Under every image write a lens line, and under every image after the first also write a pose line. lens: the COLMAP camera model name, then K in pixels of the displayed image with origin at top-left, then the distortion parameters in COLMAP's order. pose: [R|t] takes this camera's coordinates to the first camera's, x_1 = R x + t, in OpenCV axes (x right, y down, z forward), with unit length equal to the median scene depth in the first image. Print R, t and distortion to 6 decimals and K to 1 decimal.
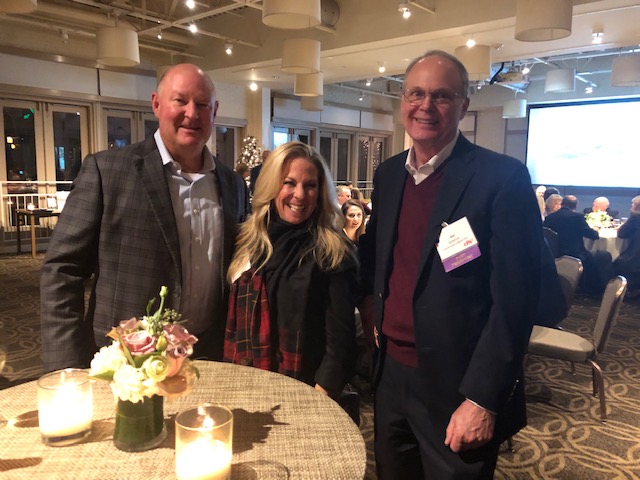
lens RADIAL K [[516.8, 0, 315.7], [0, 516.8, 237.3], [0, 0, 1]] dist [0.008085, -0.009012]
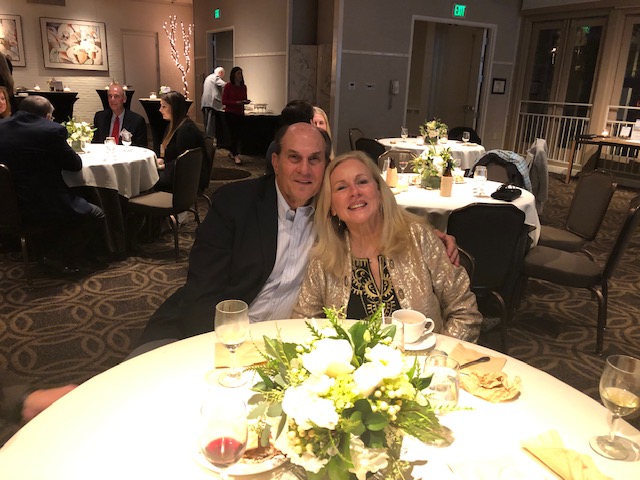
lens RADIAL K [[516.8, 0, 315.7], [0, 516.8, 237.3], [0, 0, 1]] dist [0.008085, -0.009012]
pose [[-0.310491, 0.243823, -0.918774, 0.528922], [-0.164026, 0.938304, 0.304437, -0.082015], [0.936318, 0.245227, -0.251341, 0.792099]]
